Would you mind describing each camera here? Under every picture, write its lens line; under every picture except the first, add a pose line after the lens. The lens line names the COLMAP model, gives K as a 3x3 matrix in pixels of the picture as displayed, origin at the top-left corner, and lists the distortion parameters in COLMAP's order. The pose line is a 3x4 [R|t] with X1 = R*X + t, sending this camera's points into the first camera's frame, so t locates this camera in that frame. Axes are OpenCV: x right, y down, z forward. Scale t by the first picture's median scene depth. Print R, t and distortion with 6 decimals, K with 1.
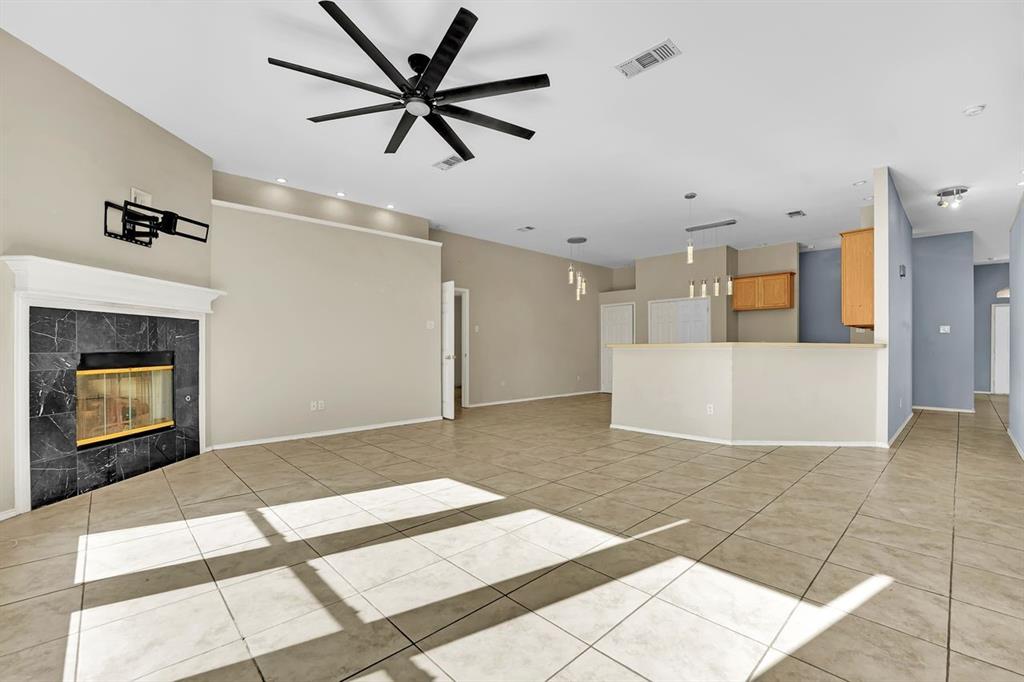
lens RADIAL K [[451.6, 0, 509.7], [0, 451.6, 344.1], [0, 0, 1]] dist [-0.007934, -0.002708]
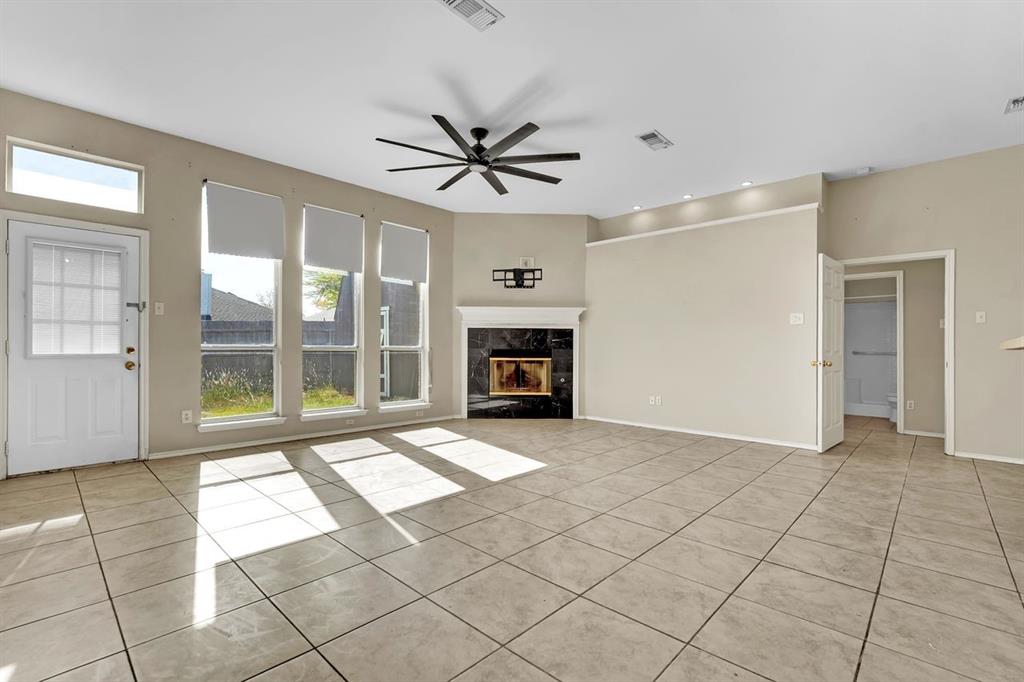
lens RADIAL K [[451.6, 0, 508.6], [0, 451.6, 350.3], [0, 0, 1]] dist [-0.007934, -0.002708]
pose [[0.046310, 0.005391, -0.998913, 0.959211], [-0.002775, 0.999982, 0.005269, 0.012680], [0.998923, 0.002528, 0.046324, 0.864957]]
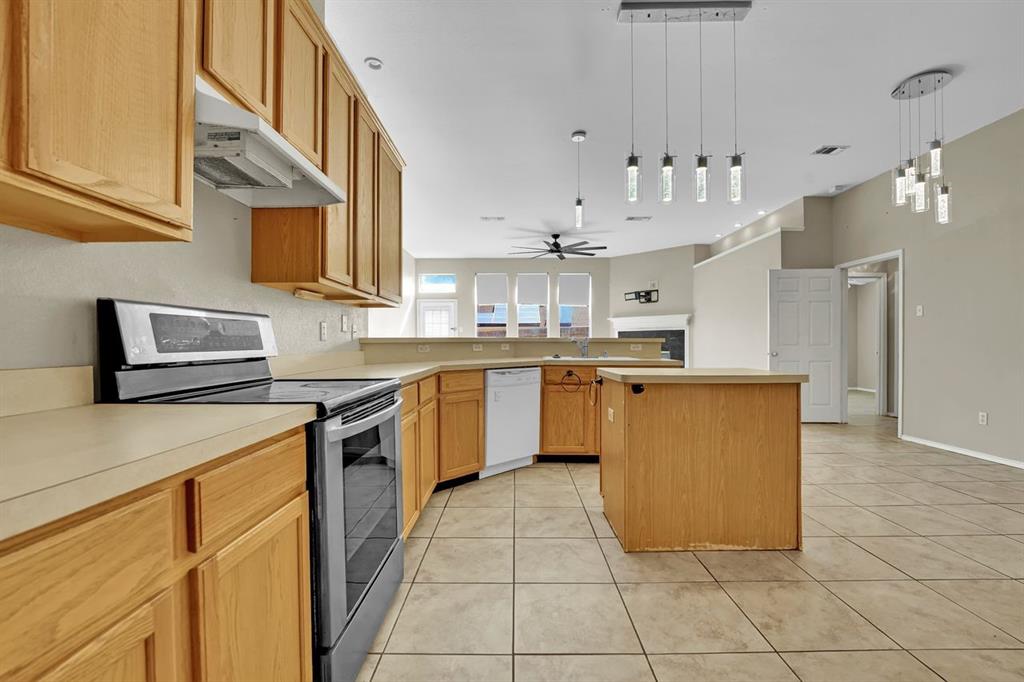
lens RADIAL K [[440.5, 0, 504.4], [0, 440.5, 342.0], [0, 0, 1]] dist [-0.022496, -0.000141]
pose [[-0.710416, -0.007972, -0.703737, 1.547201], [0.001875, 0.999911, -0.013220, 0.033356], [0.703780, -0.010711, -0.710338, 2.213223]]
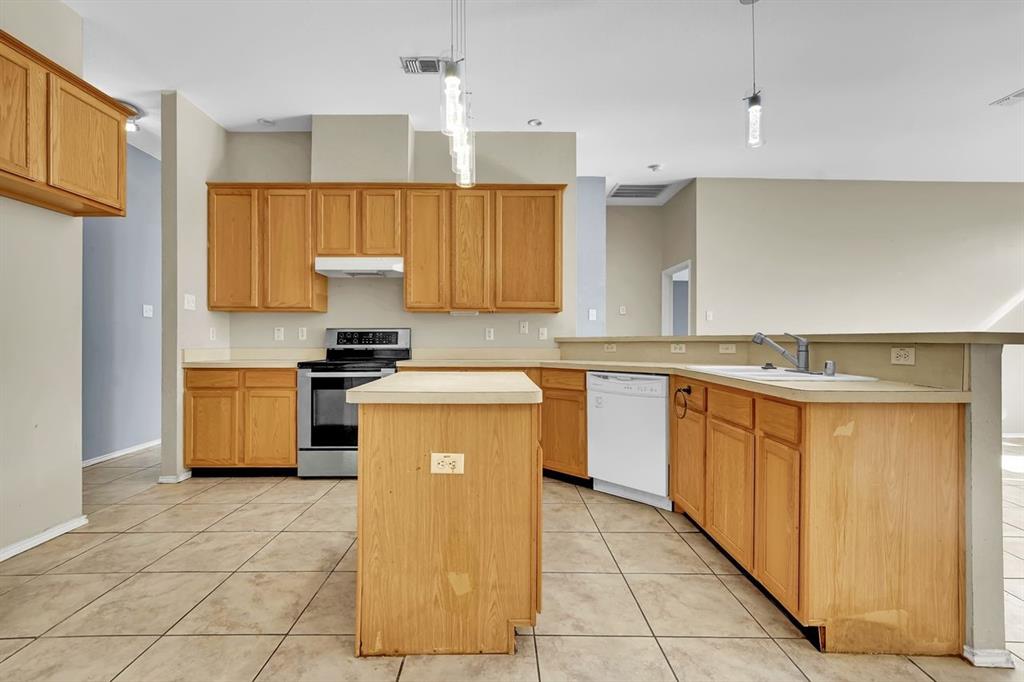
lens RADIAL K [[451.6, 0, 499.4], [0, 451.6, 330.3], [0, 0, 1]] dist [-0.007934, -0.002708]
pose [[-0.714902, 0.005682, 0.699202, 0.381422], [-0.014932, 0.999615, -0.023390, 0.021932], [-0.699065, -0.027162, -0.714542, 2.286090]]
